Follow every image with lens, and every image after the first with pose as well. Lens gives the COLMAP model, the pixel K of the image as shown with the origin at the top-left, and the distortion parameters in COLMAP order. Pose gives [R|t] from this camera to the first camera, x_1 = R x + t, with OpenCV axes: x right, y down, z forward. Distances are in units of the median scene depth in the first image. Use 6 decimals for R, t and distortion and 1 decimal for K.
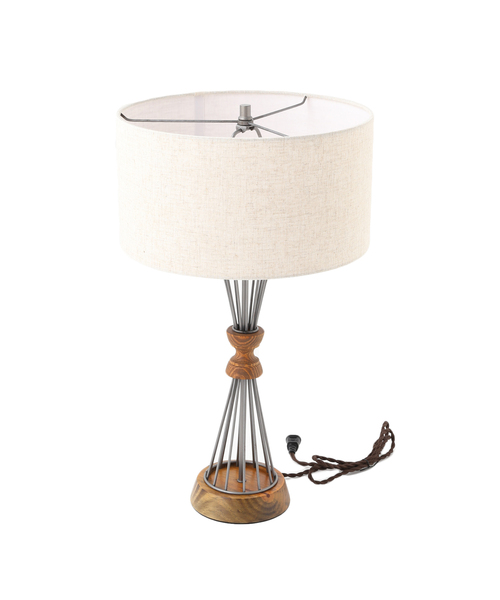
lens RADIAL K [[1051.4, 0, 250.0], [0, 1051.4, 300.0], [0, 0, 1]] dist [-0.046497, -0.062304]
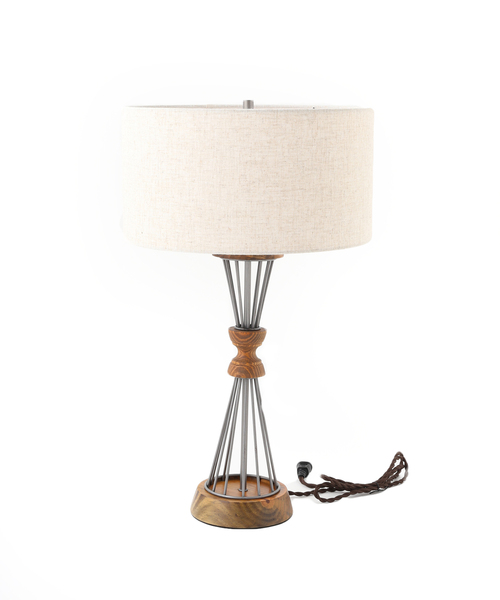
lens RADIAL K [[1051.4, 0, 250.0], [0, 1051.4, 300.0], [0, 0, 1]] dist [-0.046497, -0.062304]
pose [[0.998284, 0.015668, -0.056430, 0.061564], [-0.022562, 0.992065, -0.123685, 0.142693], [0.054044, 0.124746, 0.990716, 0.015831]]
